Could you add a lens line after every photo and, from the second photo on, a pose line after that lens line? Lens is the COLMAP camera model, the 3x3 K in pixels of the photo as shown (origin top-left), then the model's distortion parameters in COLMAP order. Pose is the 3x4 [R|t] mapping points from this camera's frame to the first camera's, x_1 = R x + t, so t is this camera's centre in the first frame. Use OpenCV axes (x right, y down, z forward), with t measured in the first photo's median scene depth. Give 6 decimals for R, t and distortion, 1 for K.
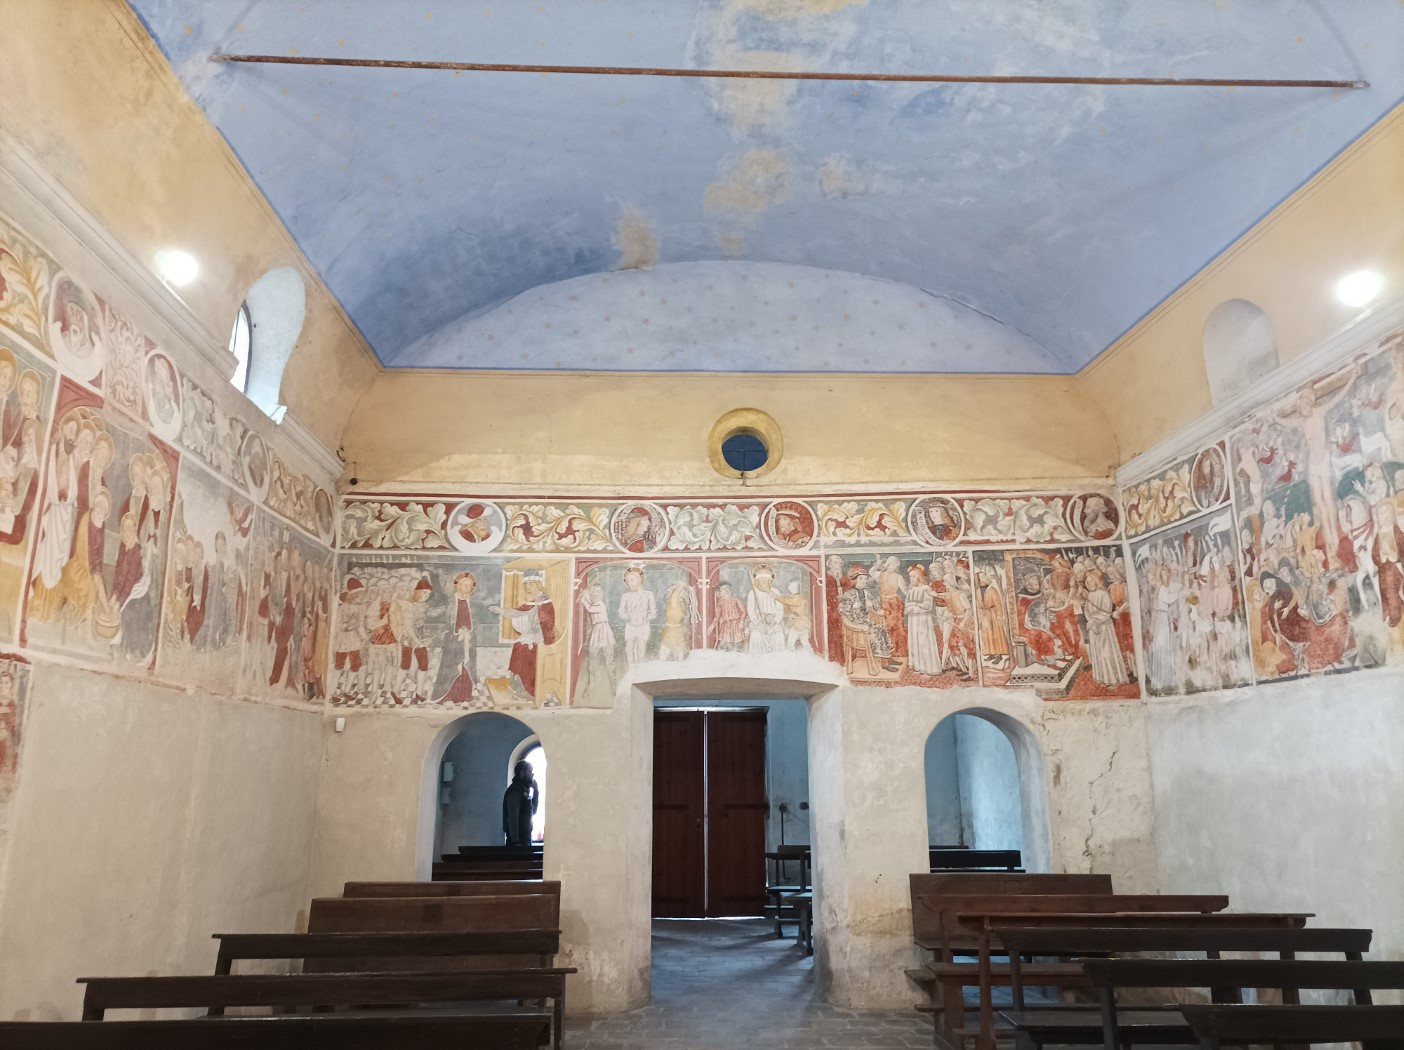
lens RADIAL K [[1039.1, 0, 700.6], [0, 1039.1, 523.7], [0, 0, 1]] dist [0.037939, -0.024924]
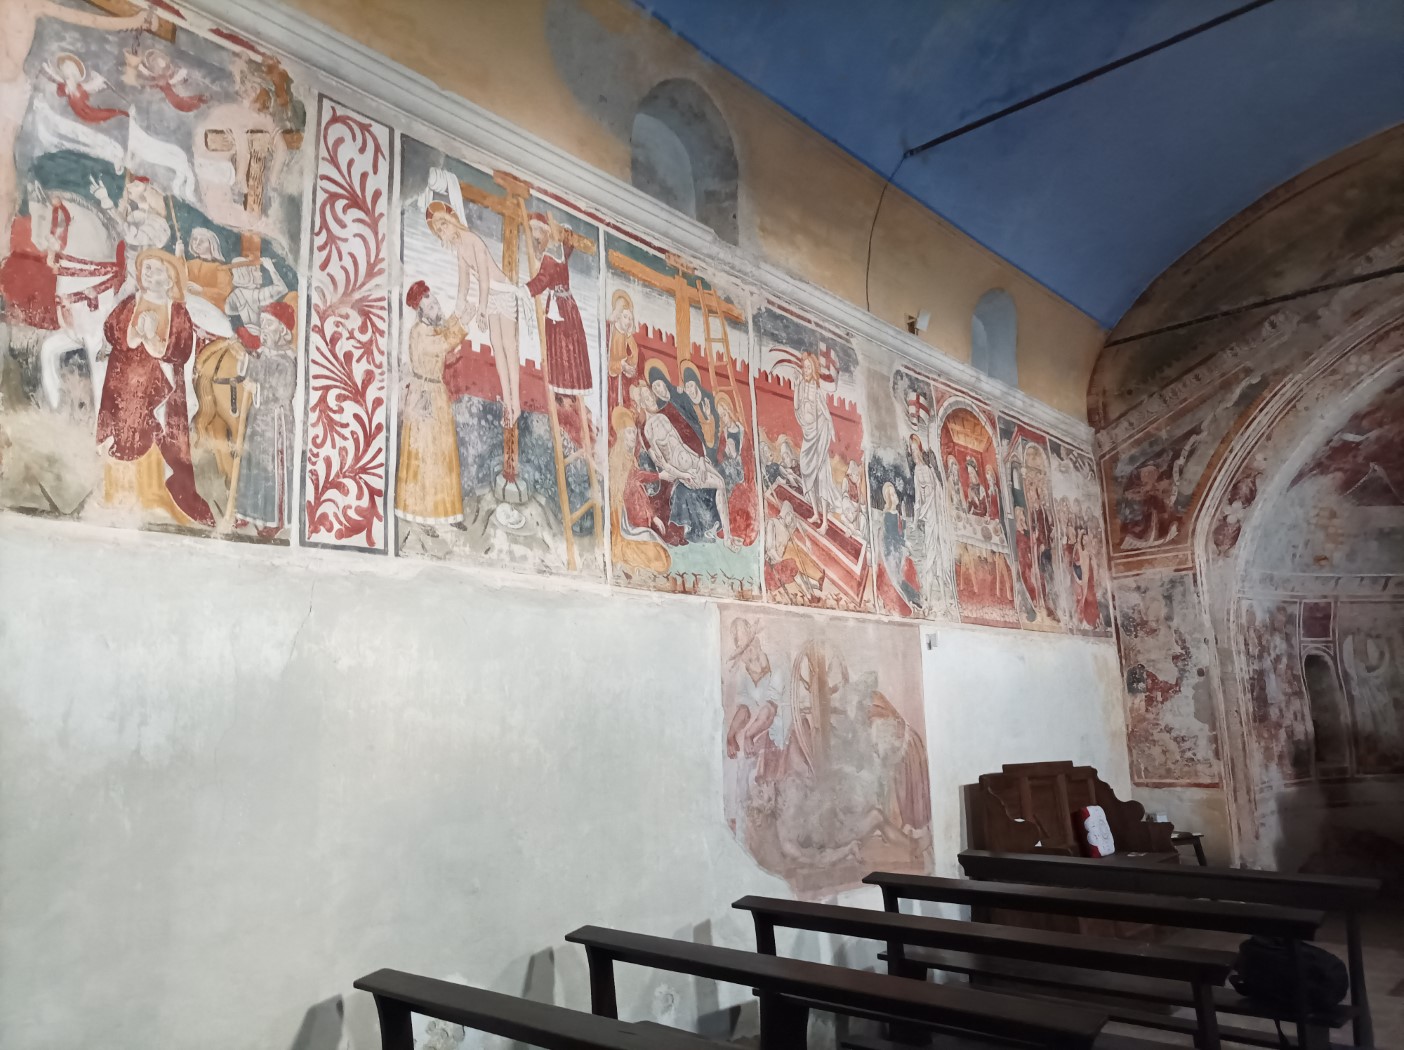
lens RADIAL K [[1039.1, 0, 703.3], [0, 1039.1, 519.5], [0, 0, 1]] dist [0.037939, -0.024924]
pose [[-0.712809, 0.147429, 0.685688, 0.044442], [-0.144855, 0.925632, -0.349603, 0.188251], [-0.686237, -0.348526, -0.638443, 0.770215]]
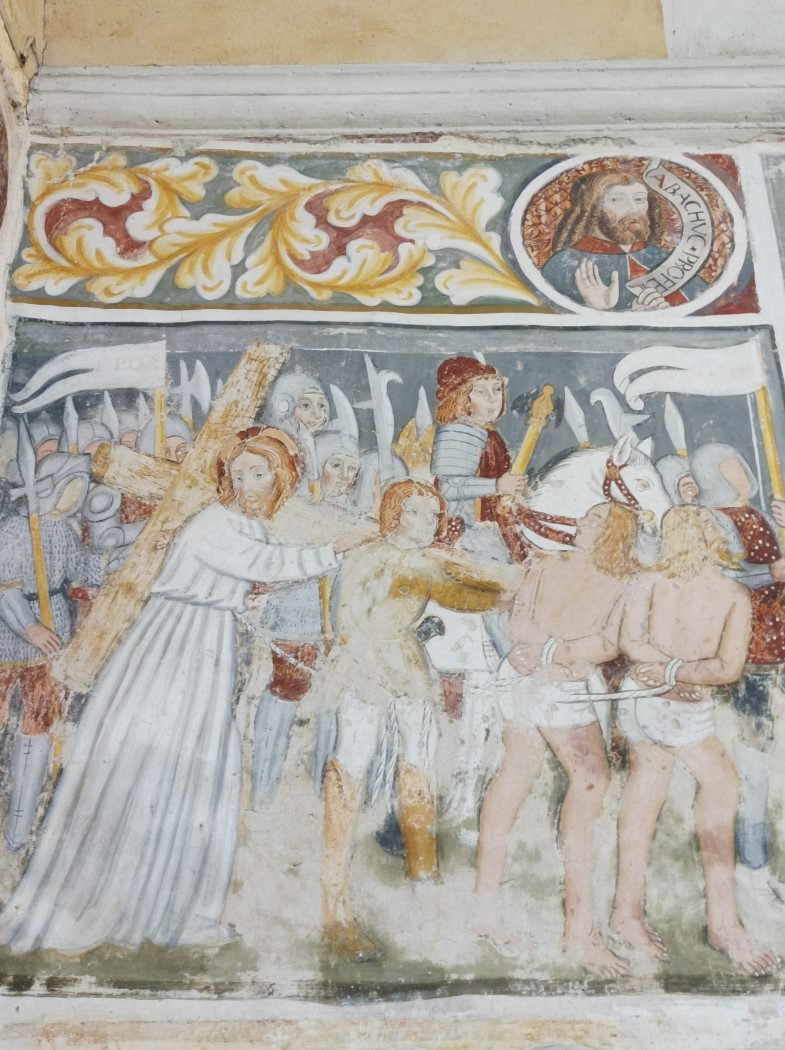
lens RADIAL K [[1326.5, 0, 394.3], [0, 1326.5, 532.4], [0, 0, 1]] dist [0.034144, 0.000000]
pose [[0.073624, 0.498424, 0.863801, 0.189421], [-0.218944, 0.853099, -0.473588, 0.190303], [-0.972956, -0.154257, 0.171936, 0.891697]]
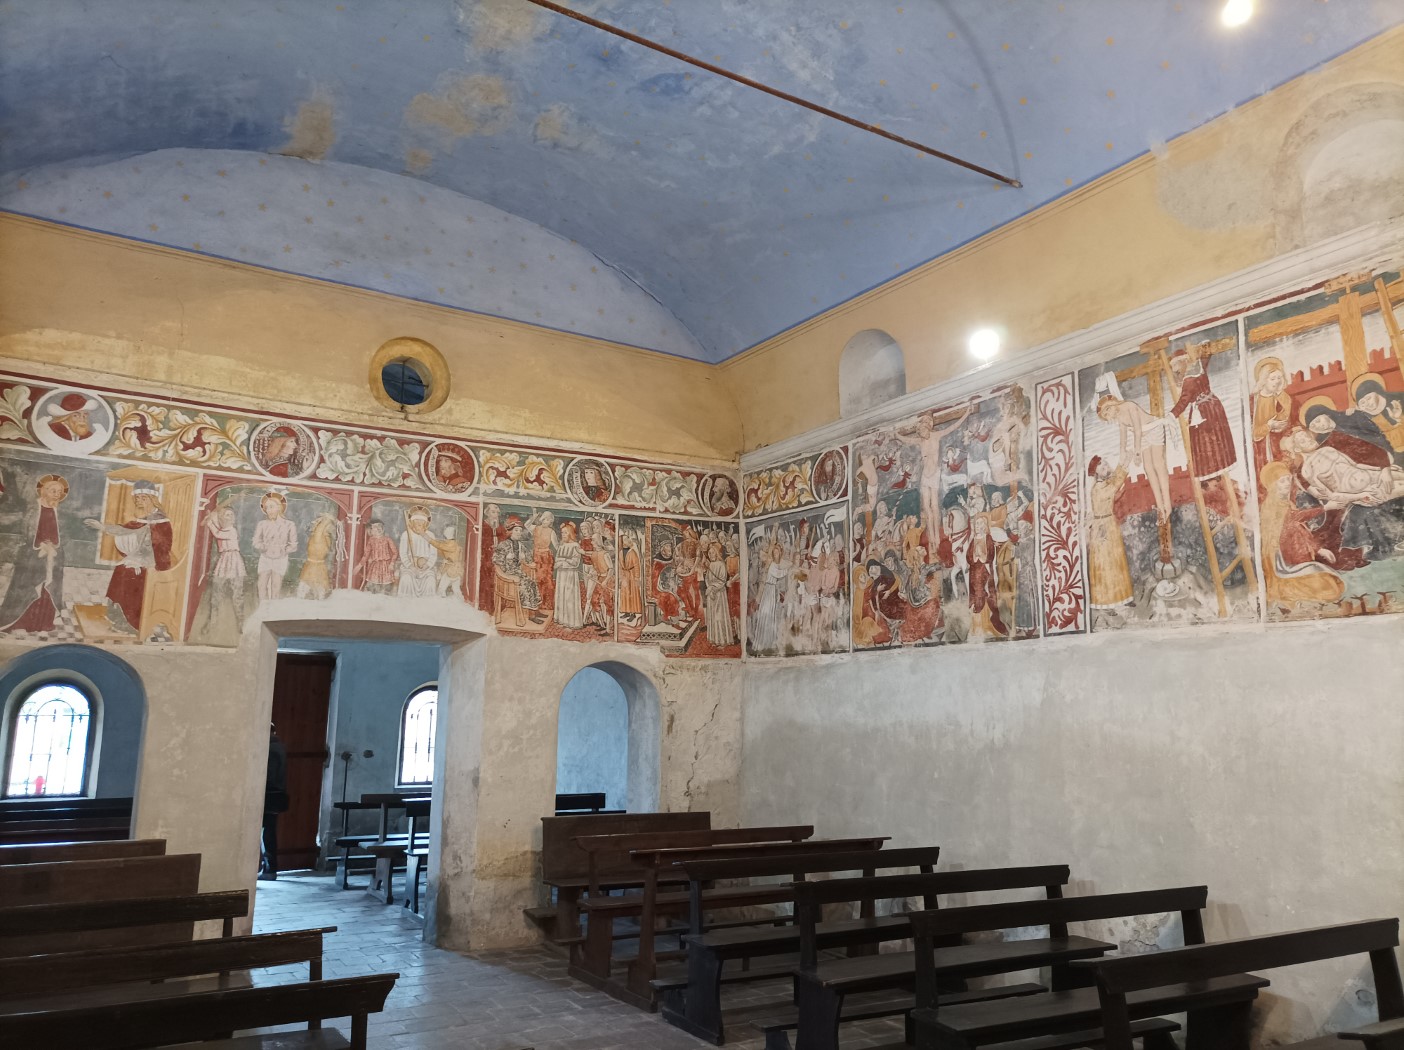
lens RADIAL K [[1035.0, 0, 707.2], [0, 1035.0, 523.2], [0, 0, 1]] dist [0.049584, -0.056232]
pose [[0.875567, 0.102360, 0.472128, -0.161650], [-0.124978, 0.992019, 0.016697, 0.006564], [-0.466651, -0.073625, 0.881372, 0.031248]]
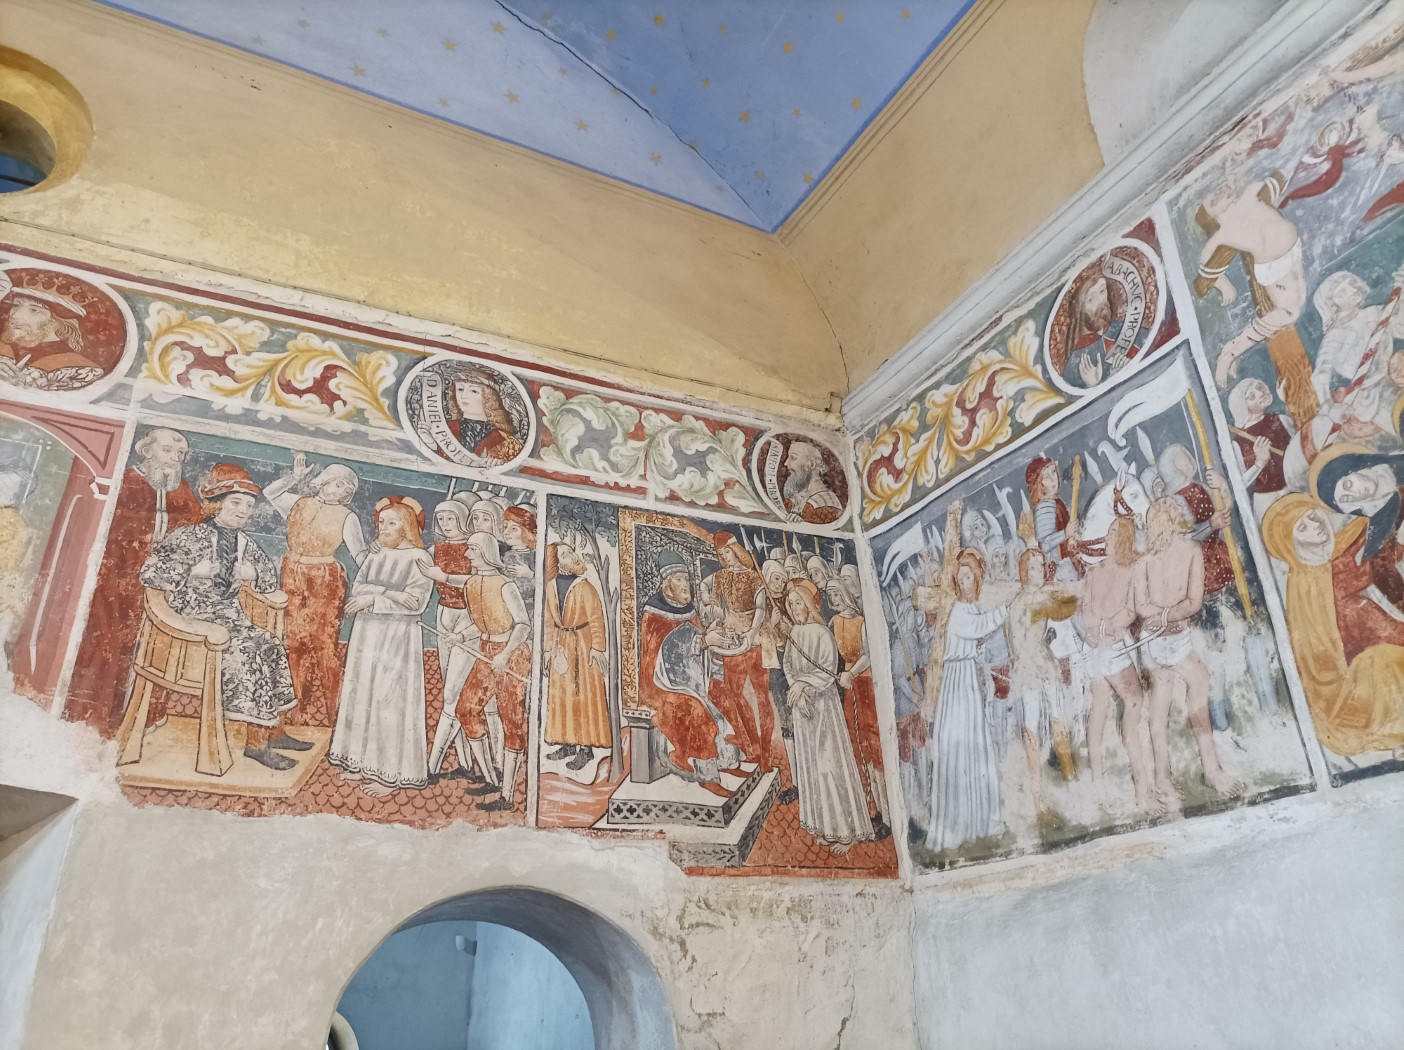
lens RADIAL K [[1039.1, 0, 704.0], [0, 1039.1, 524.8], [0, 0, 1]] dist [0.037939, -0.024924]
pose [[0.914029, 0.163962, 0.371036, 0.172919], [-0.069577, 0.964485, -0.254809, 0.143143], [-0.399637, 0.207087, 0.892975, 0.632648]]
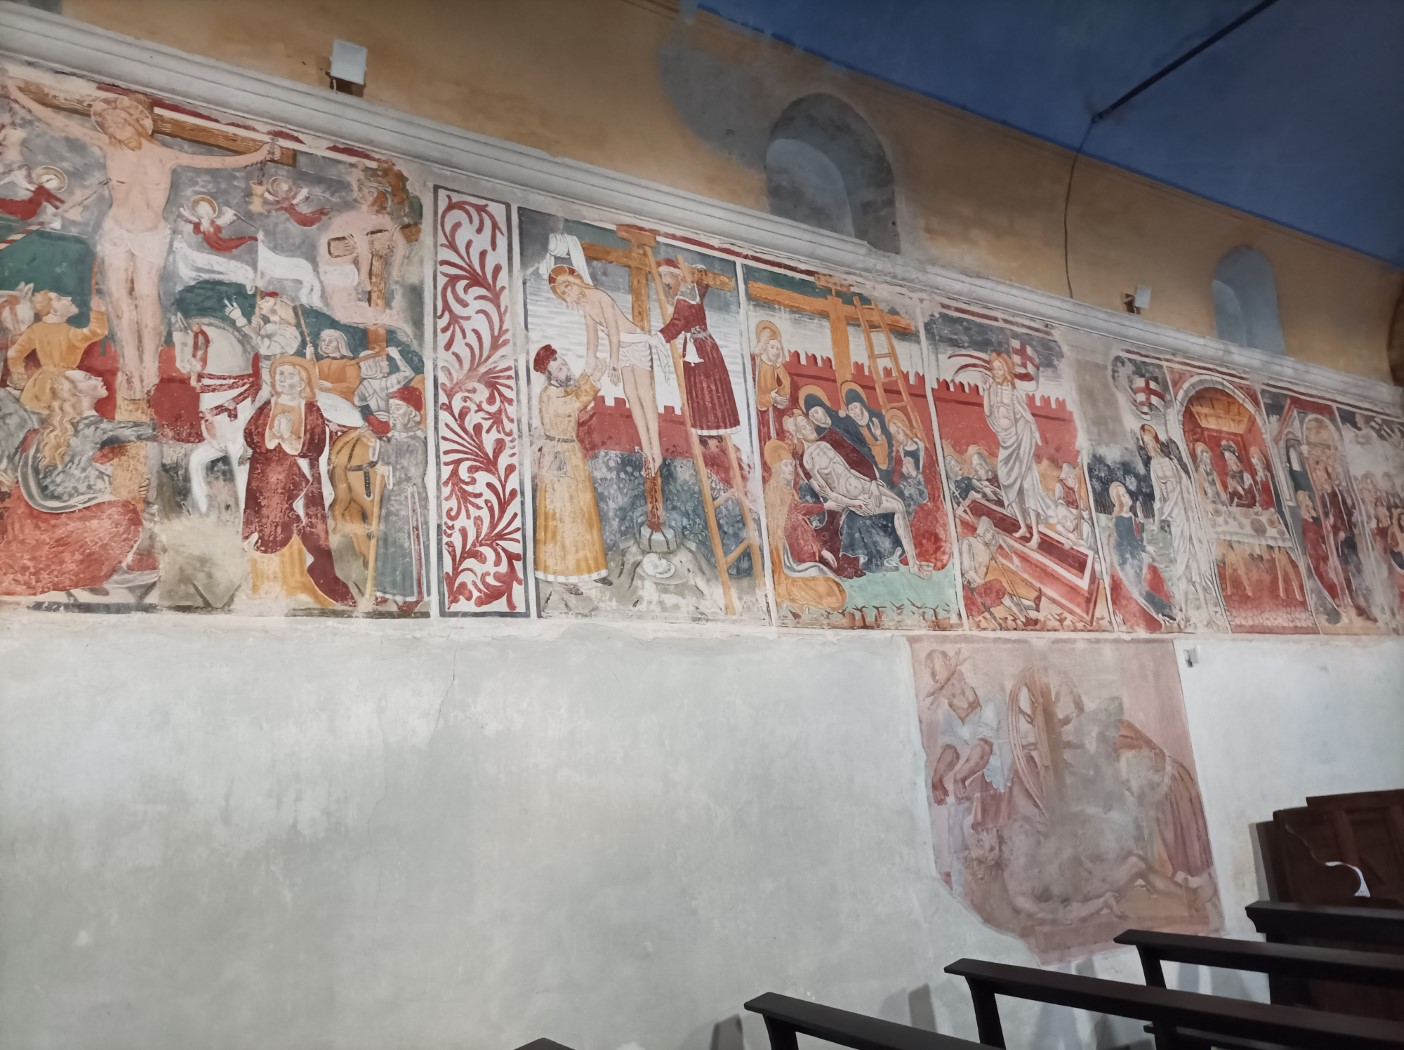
lens RADIAL K [[1039.1, 0, 700.5], [0, 1039.1, 520.2], [0, 0, 1]] dist [0.037939, -0.024924]
pose [[-0.472358, 0.239619, 0.848210, 0.021970], [-0.141257, 0.929318, -0.341196, 0.169687], [-0.870014, -0.280982, -0.405123, 0.701823]]
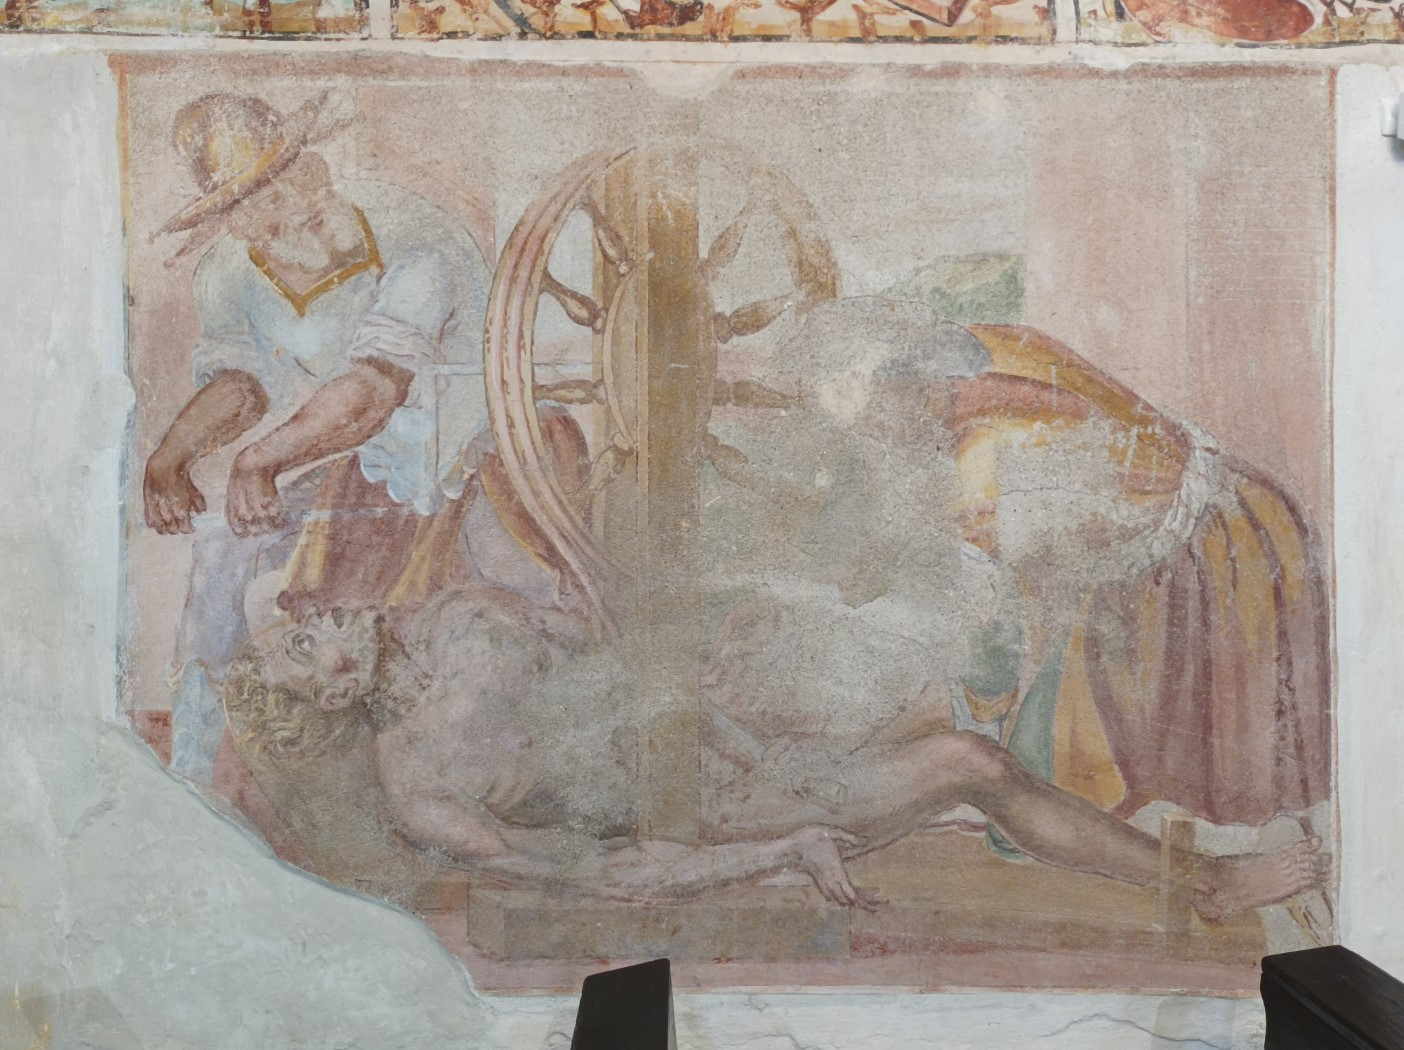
lens RADIAL K [[1039.1, 0, 705.4], [0, 1039.1, 523.1], [0, 0, 1]] dist [0.037939, -0.024924]
pose [[0.023684, -0.006371, 0.999699, 0.272657], [-0.234081, 0.972146, 0.011741, 0.075676], [-0.971929, -0.234289, 0.021533, 0.224435]]
